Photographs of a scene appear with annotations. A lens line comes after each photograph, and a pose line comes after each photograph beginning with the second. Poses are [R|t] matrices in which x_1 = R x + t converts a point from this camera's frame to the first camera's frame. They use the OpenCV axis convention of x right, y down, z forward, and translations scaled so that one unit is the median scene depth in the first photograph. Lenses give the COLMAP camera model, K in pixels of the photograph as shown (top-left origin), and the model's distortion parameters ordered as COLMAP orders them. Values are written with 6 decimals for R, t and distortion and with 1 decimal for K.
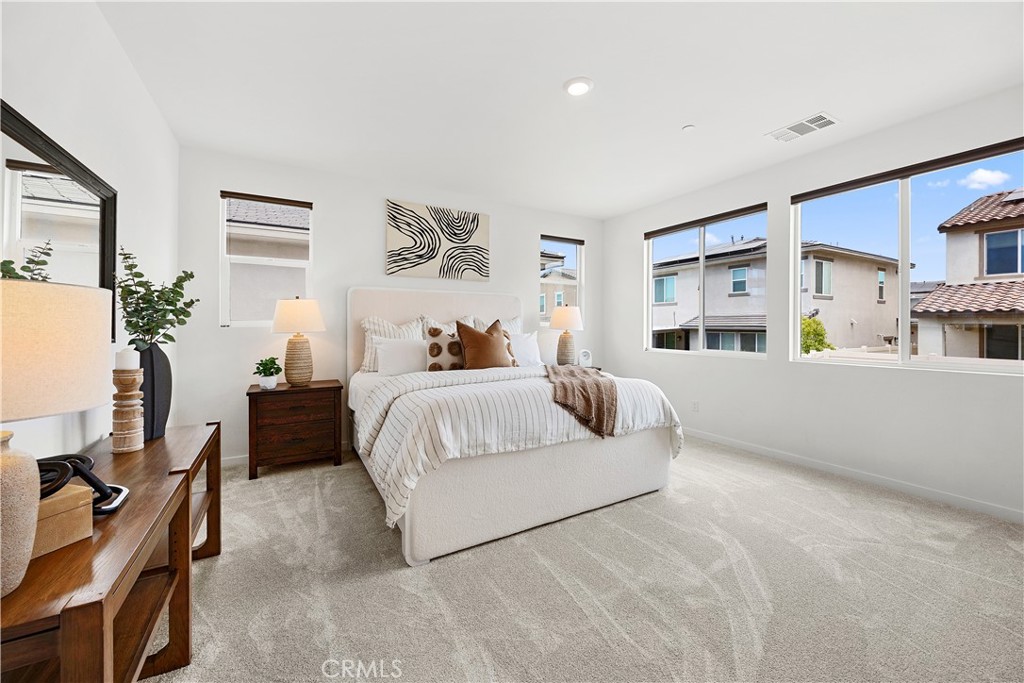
lens RADIAL K [[405.5, 0, 512.0], [0, 405.5, 328.1], [0, 0, 1]] dist [0.000060, -0.000019]
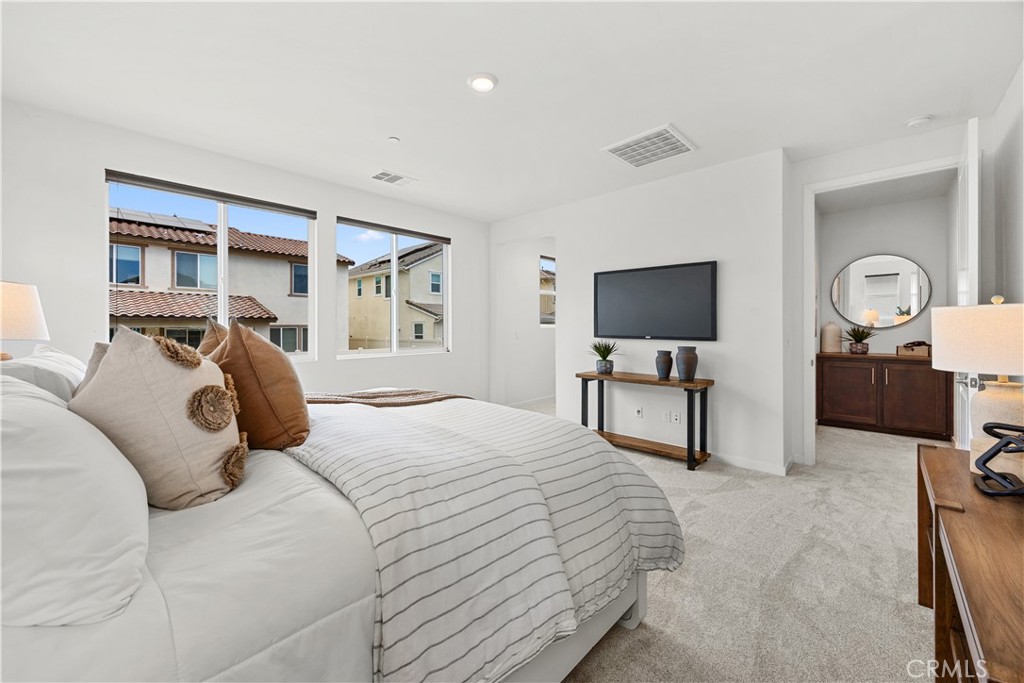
lens RADIAL K [[421.9, 0, 511.9], [0, 421.9, 326.7], [0, 0, 1]] dist [-0.000063, -0.000001]
pose [[-0.280643, 0.008555, 0.959774, -0.354085], [0.008610, 0.999942, -0.006395, 0.004602], [-0.959774, 0.006469, -0.280701, 0.488589]]
